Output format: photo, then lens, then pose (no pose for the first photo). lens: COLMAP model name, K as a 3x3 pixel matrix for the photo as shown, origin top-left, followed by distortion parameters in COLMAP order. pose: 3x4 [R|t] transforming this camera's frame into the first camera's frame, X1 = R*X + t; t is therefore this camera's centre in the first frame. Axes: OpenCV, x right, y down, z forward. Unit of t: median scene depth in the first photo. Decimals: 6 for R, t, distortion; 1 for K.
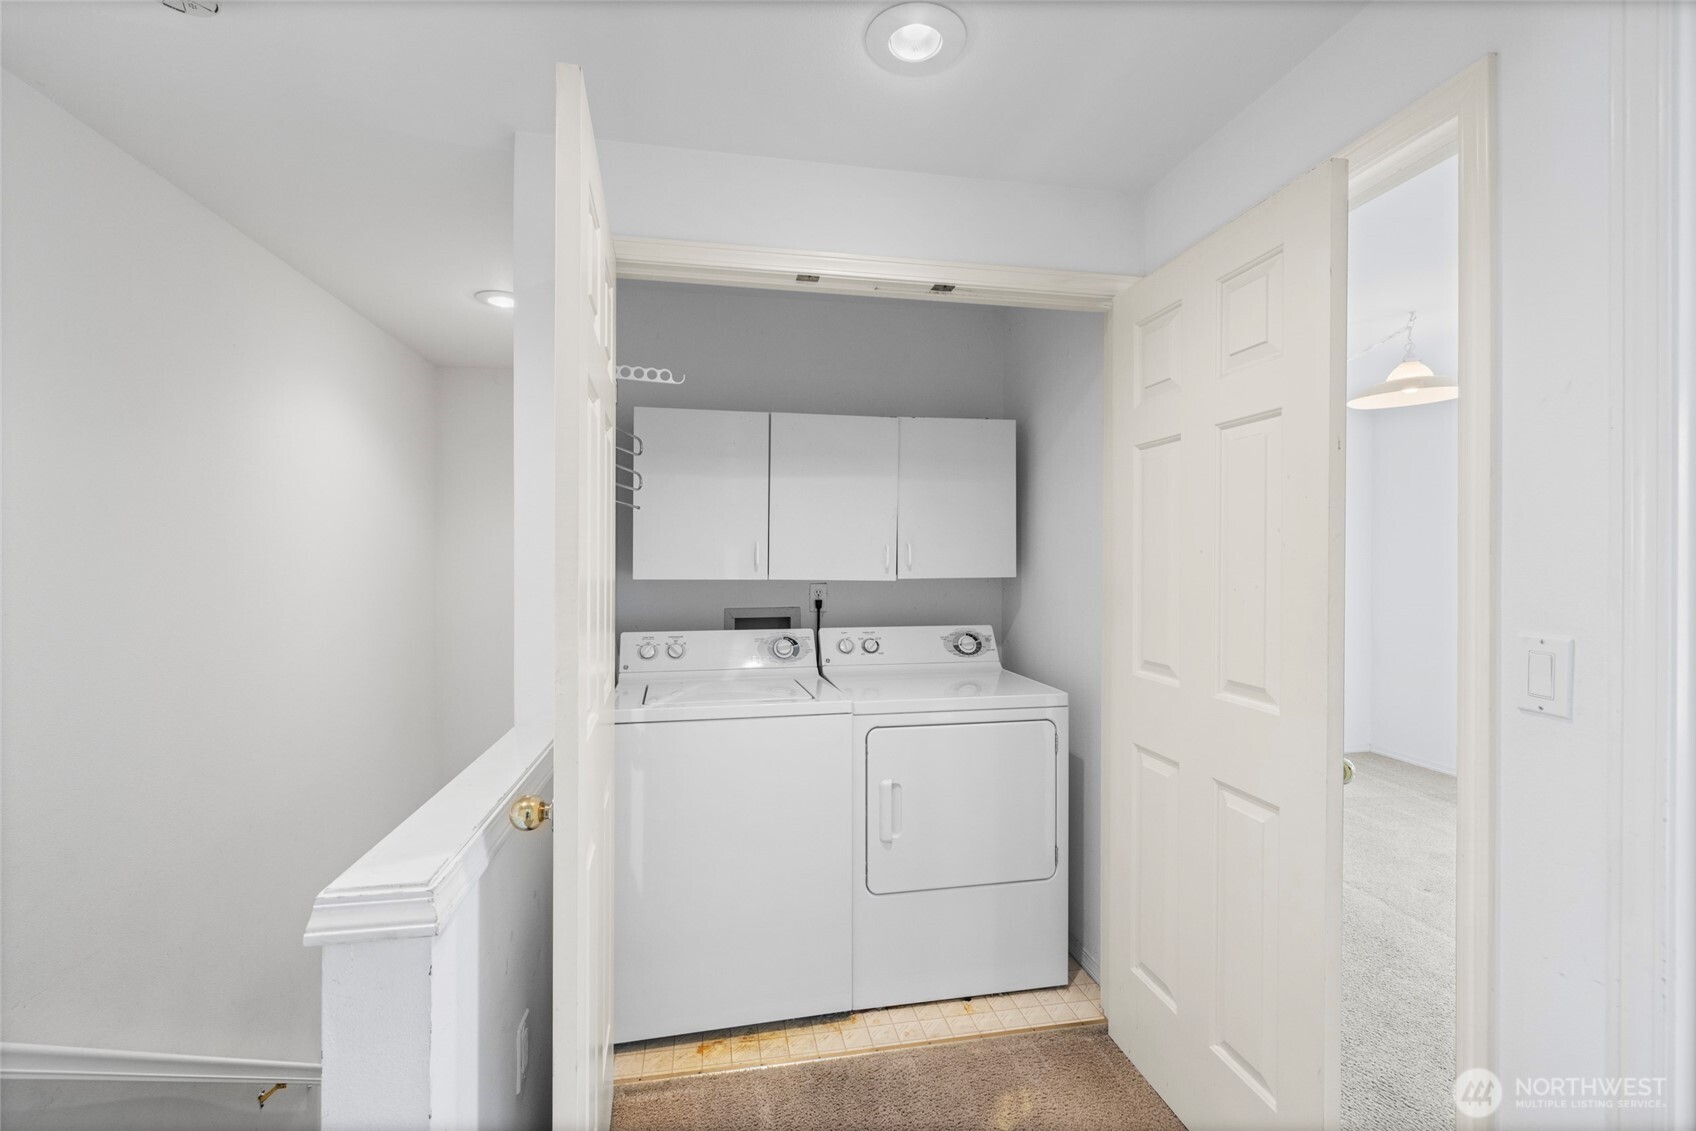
lens RADIAL K [[724.8, 0, 848.1], [0, 724.8, 564.9], [0, 0, 1]] dist [0.000751, -0.000670]
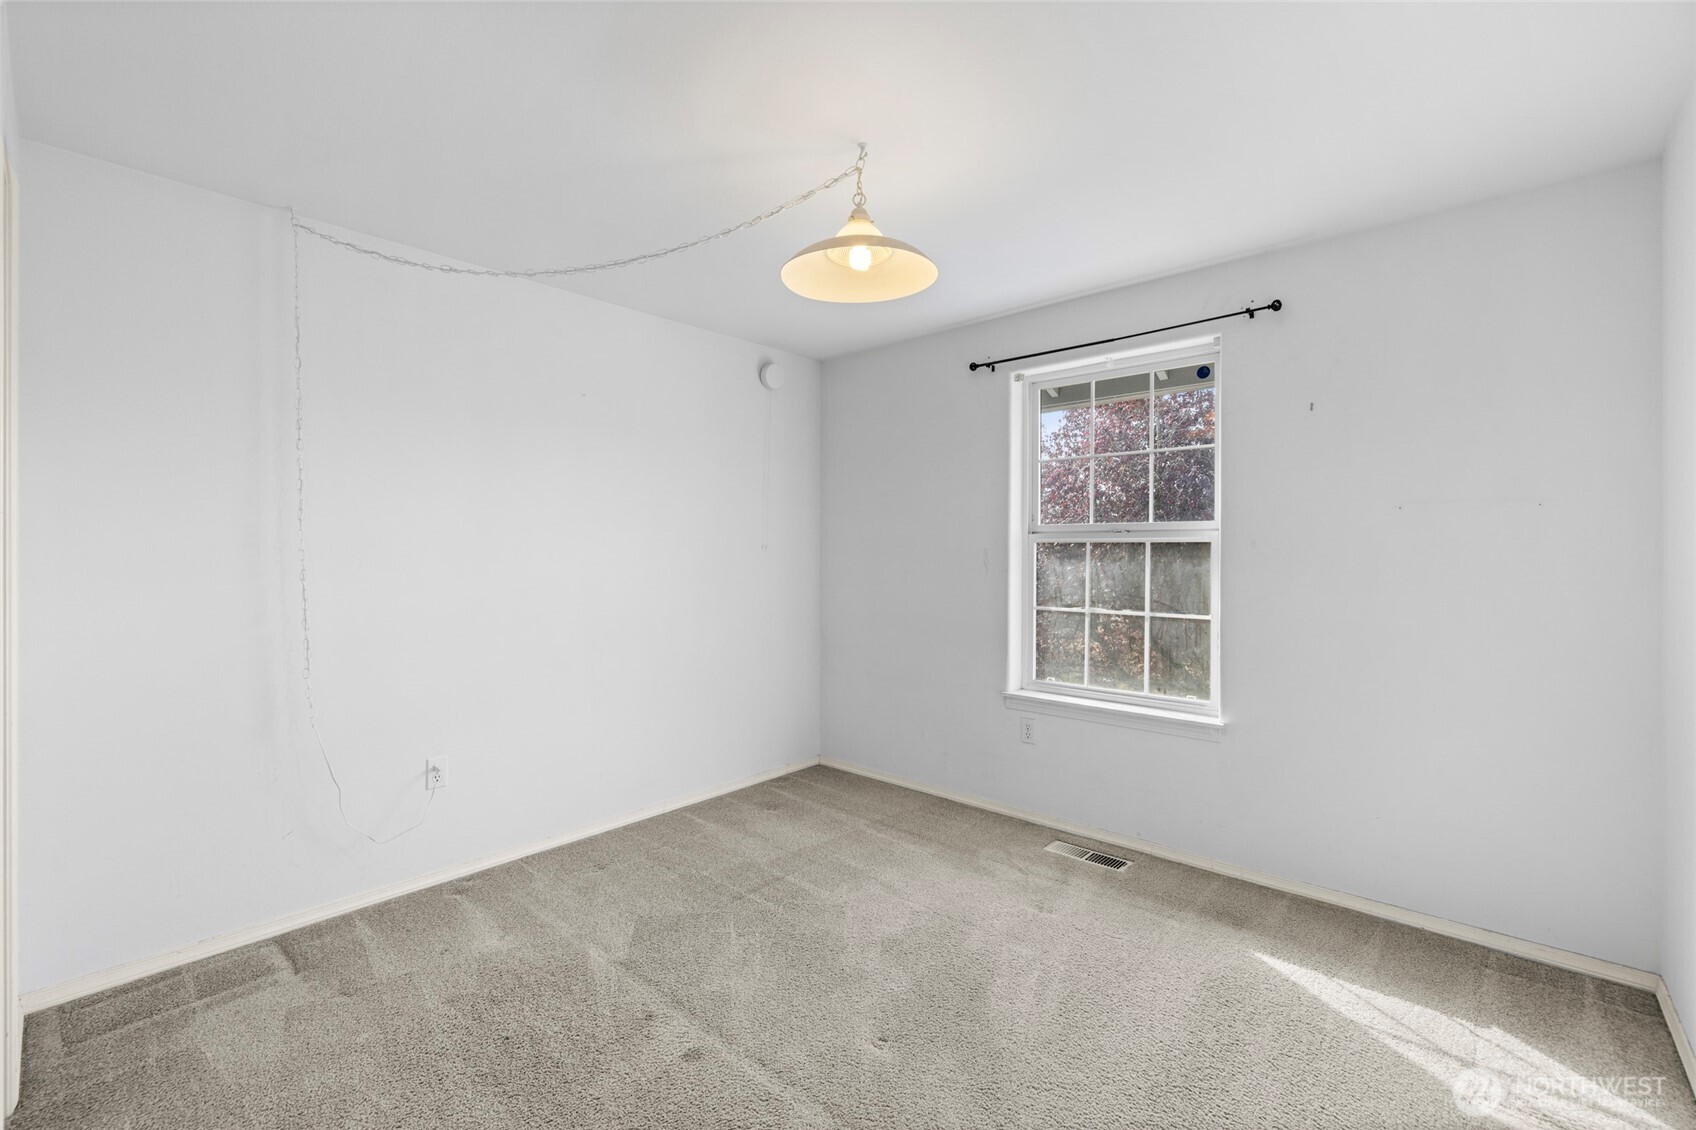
lens RADIAL K [[724.8, 0, 854.8], [0, 724.8, 557.2], [0, 0, 1]] dist [0.000751, -0.000670]
pose [[0.788023, -0.010700, 0.615553, 0.353881], [0.001957, 0.999887, 0.014875, 0.004038], [-0.615643, -0.010517, 0.787955, 0.467738]]
